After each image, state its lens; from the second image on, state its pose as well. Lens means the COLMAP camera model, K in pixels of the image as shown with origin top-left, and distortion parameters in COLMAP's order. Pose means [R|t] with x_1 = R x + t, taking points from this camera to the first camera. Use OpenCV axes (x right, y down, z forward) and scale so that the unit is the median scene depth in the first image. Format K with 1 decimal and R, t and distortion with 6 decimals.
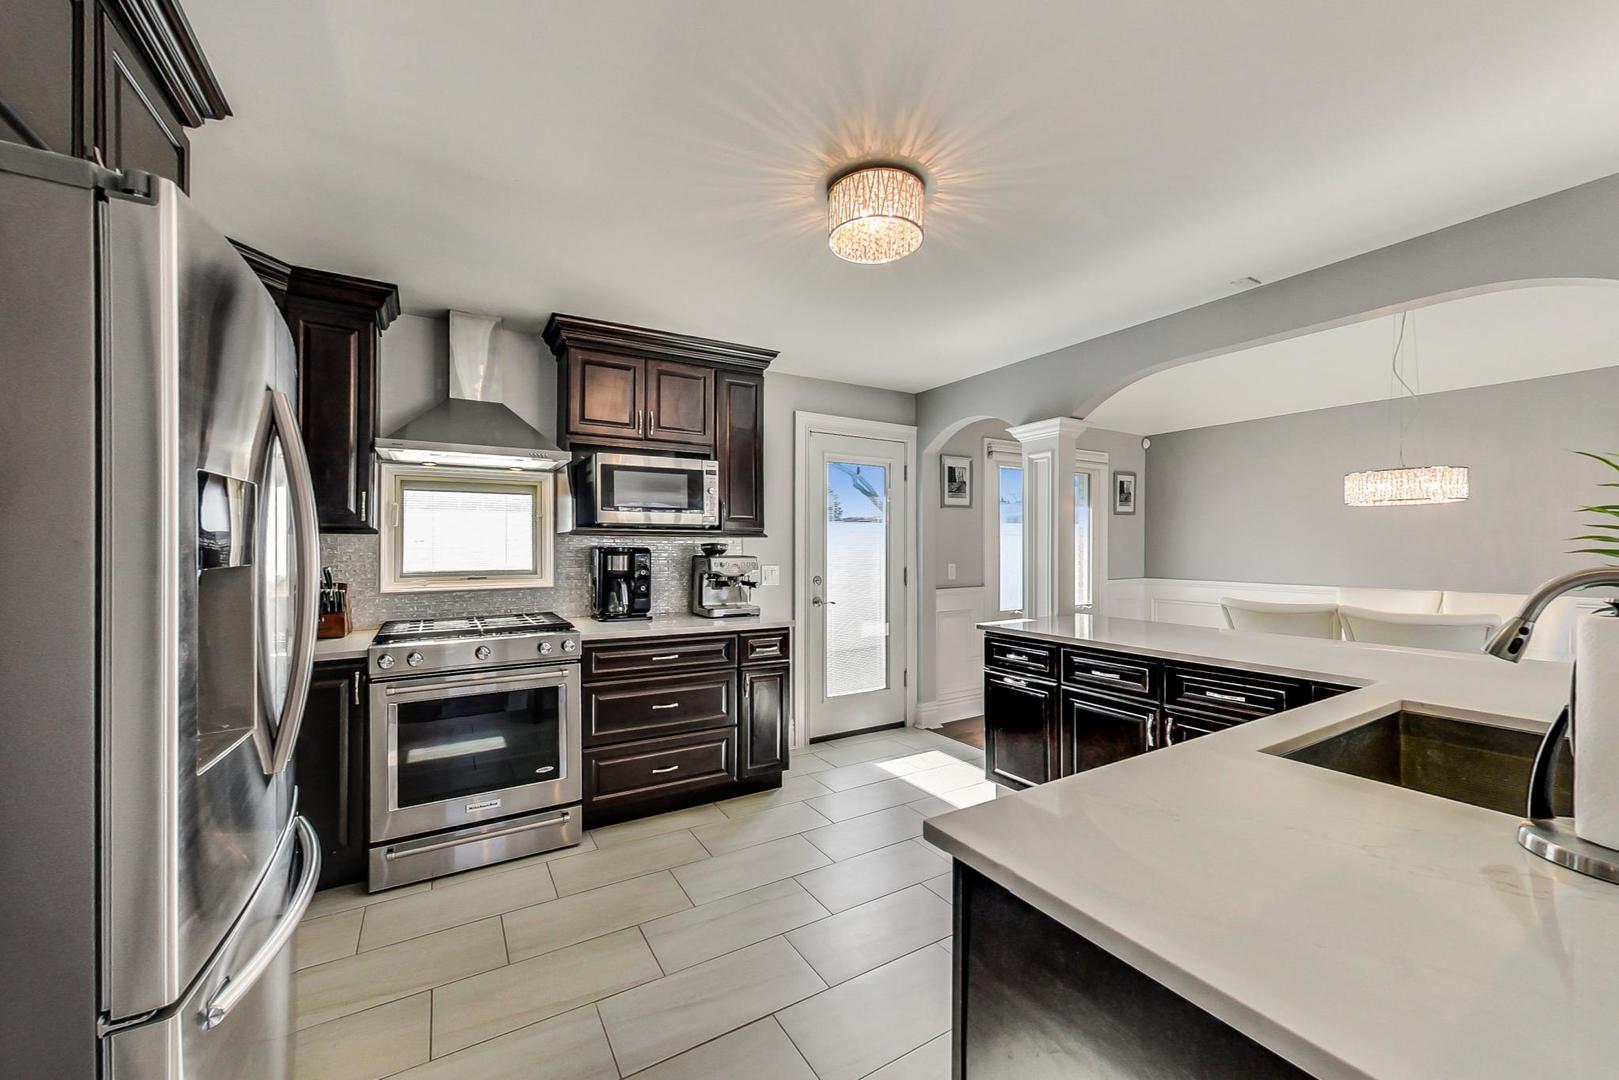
lens RADIAL K [[637.5, 0, 810.6], [0, 637.5, 546.9], [0, 0, 1]] dist [-0.000147, 0.000071]
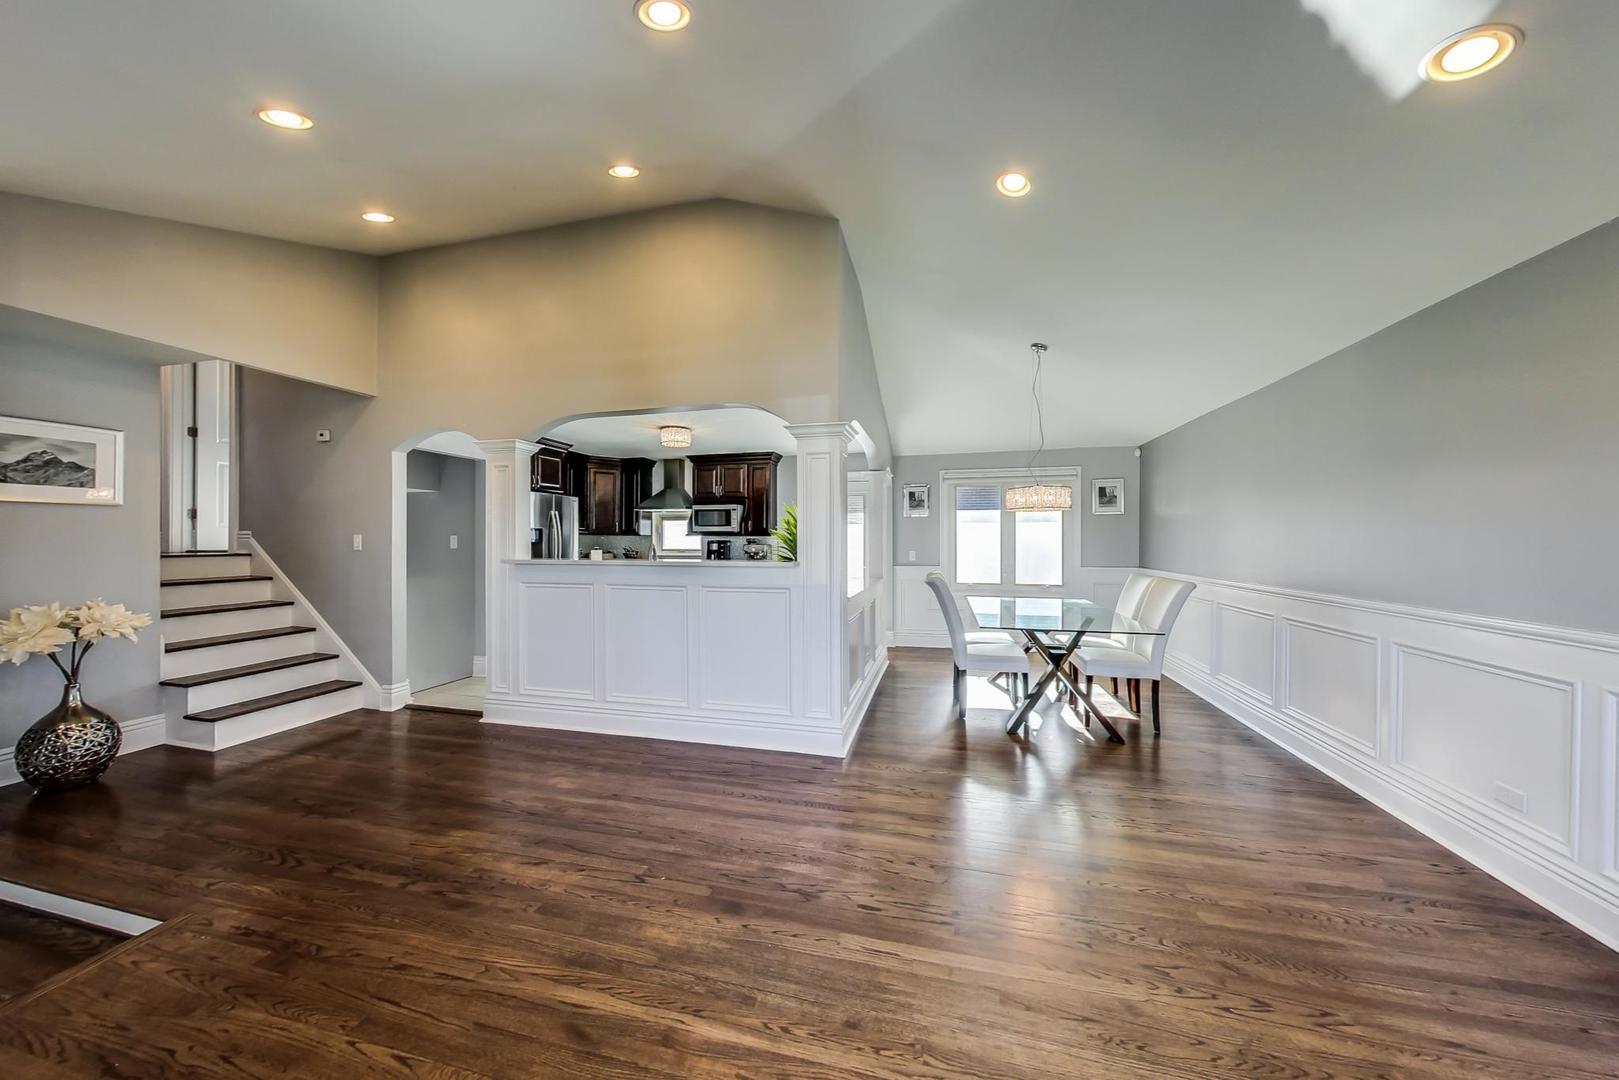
lens RADIAL K [[546.1, 0, 805.6], [0, 546.1, 542.6], [0, 0, 1]] dist [-0.000442, 0.000079]
pose [[0.701418, 0.001106, -0.712750, 1.494378], [0.001222, 0.999995, 0.002754, 0.003433], [0.712749, -0.002803, 0.701413, -0.260390]]
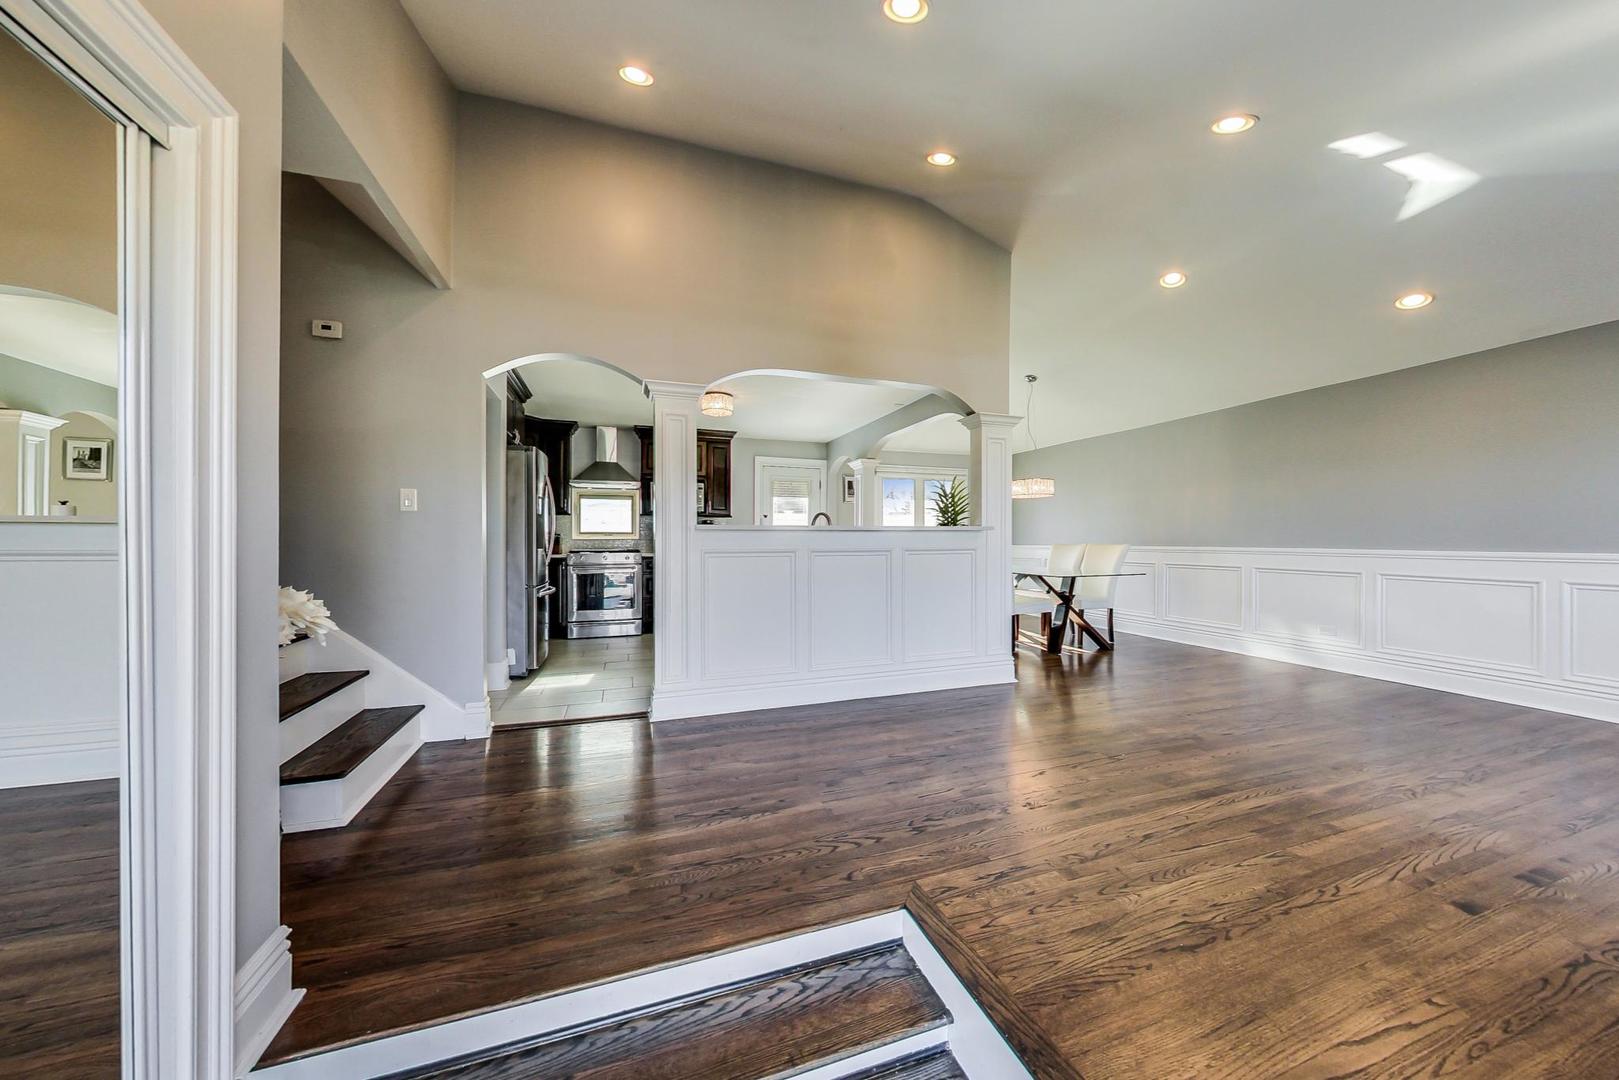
lens RADIAL K [[546.1, 0, 805.6], [0, 546.1, 542.6], [0, 0, 1]] dist [-0.000442, 0.000079]
pose [[0.978655, -0.001300, -0.205506, 0.613131], [0.001565, 0.999998, 0.001127, 0.076307], [0.205504, -0.001424, 0.978655, -0.844910]]
